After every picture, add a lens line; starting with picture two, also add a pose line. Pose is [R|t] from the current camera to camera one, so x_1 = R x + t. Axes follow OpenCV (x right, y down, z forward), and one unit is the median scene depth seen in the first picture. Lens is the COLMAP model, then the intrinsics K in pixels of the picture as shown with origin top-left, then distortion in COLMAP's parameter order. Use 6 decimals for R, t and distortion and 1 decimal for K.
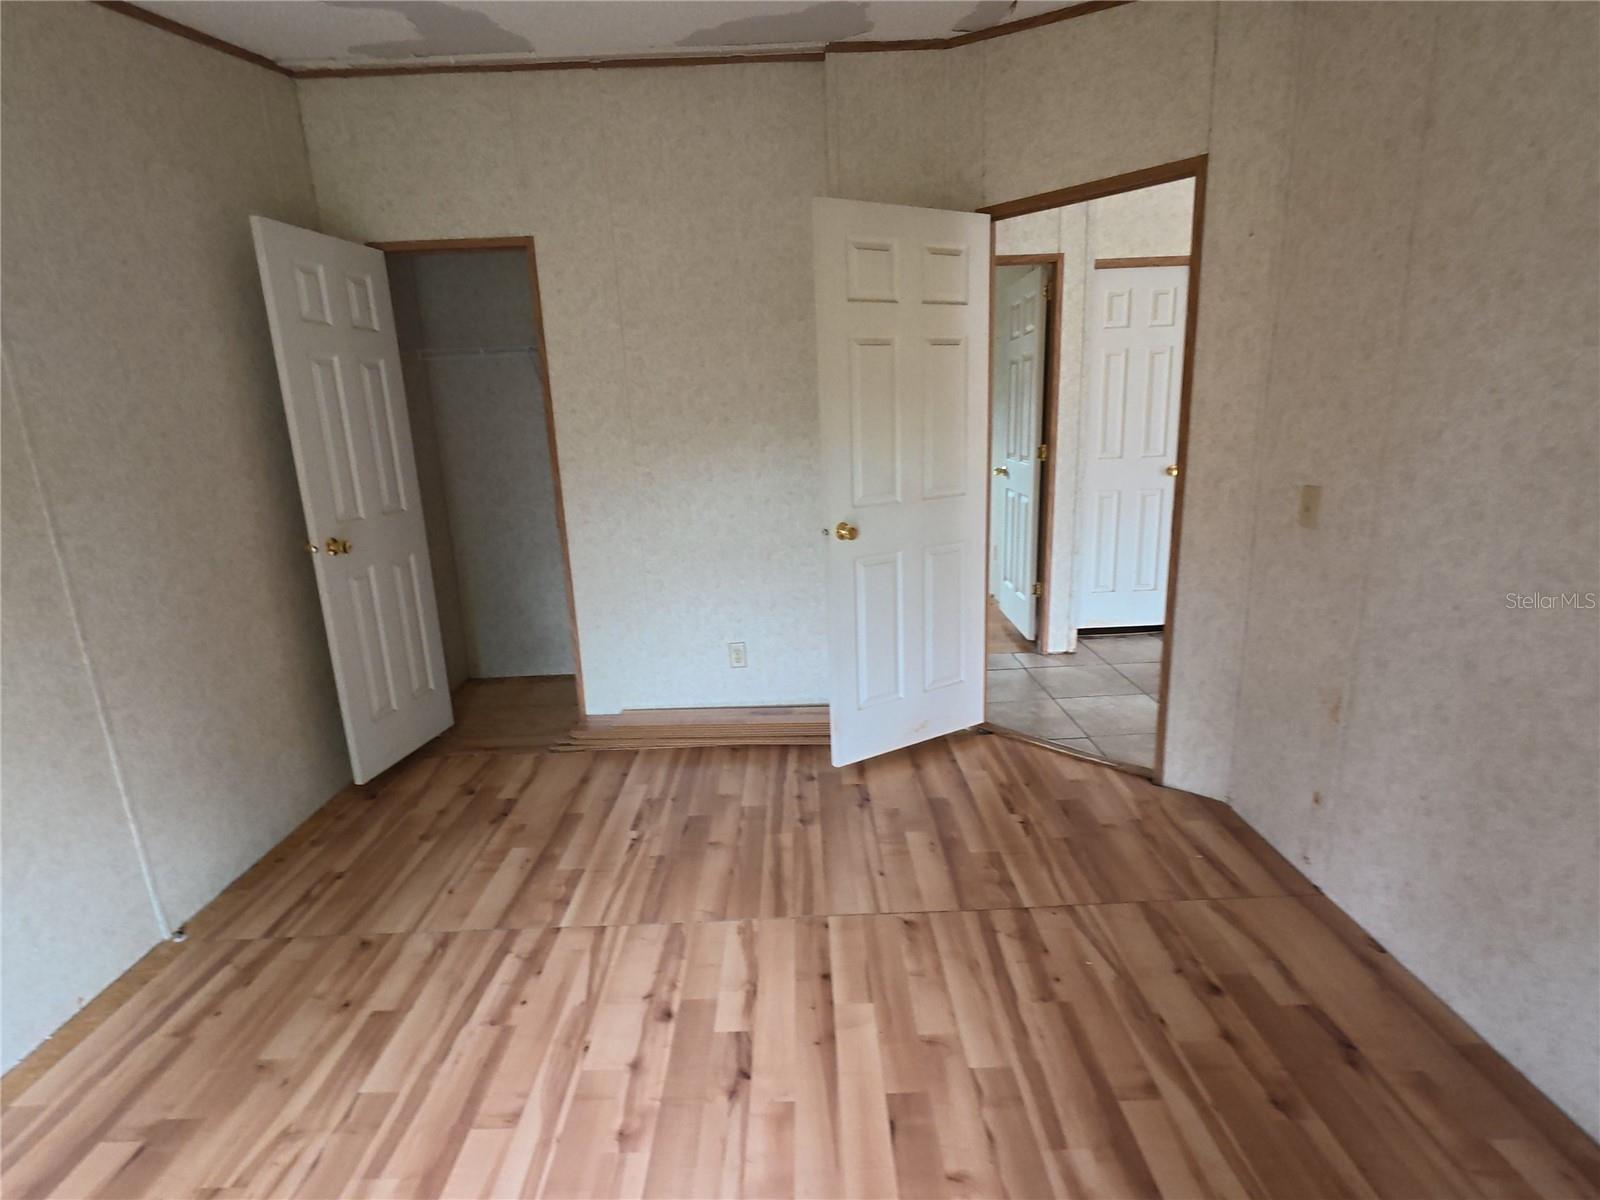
lens RADIAL K [[780.6, 0, 801.2], [0, 780.6, 606.9], [0, 0, 1]] dist [-0.004953, -0.000937]
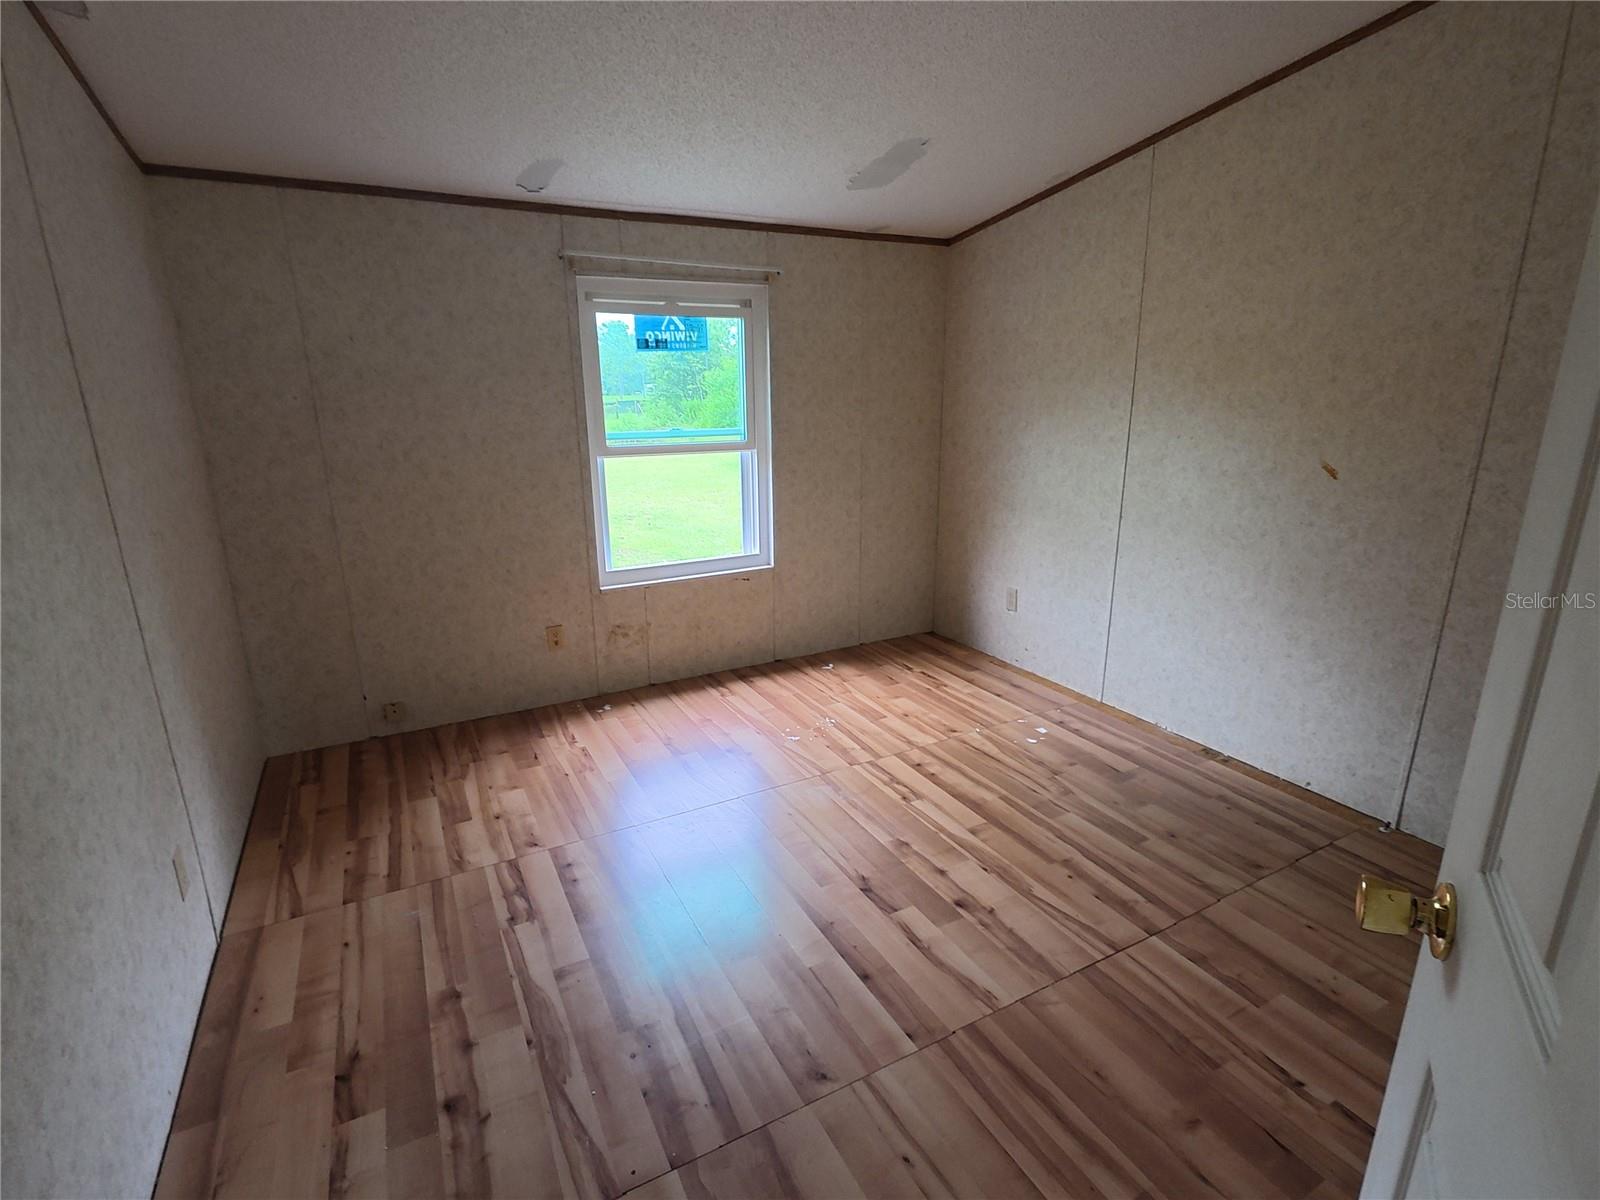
lens RADIAL K [[780.6, 0, 801.2], [0, 780.6, 606.9], [0, 0, 1]] dist [-0.004953, -0.000937]
pose [[-0.885887, 0.168745, -0.432122, 0.441939], [-0.073207, 0.868971, 0.489418, -0.394585], [0.458089, 0.465203, -0.757457, 1.476021]]
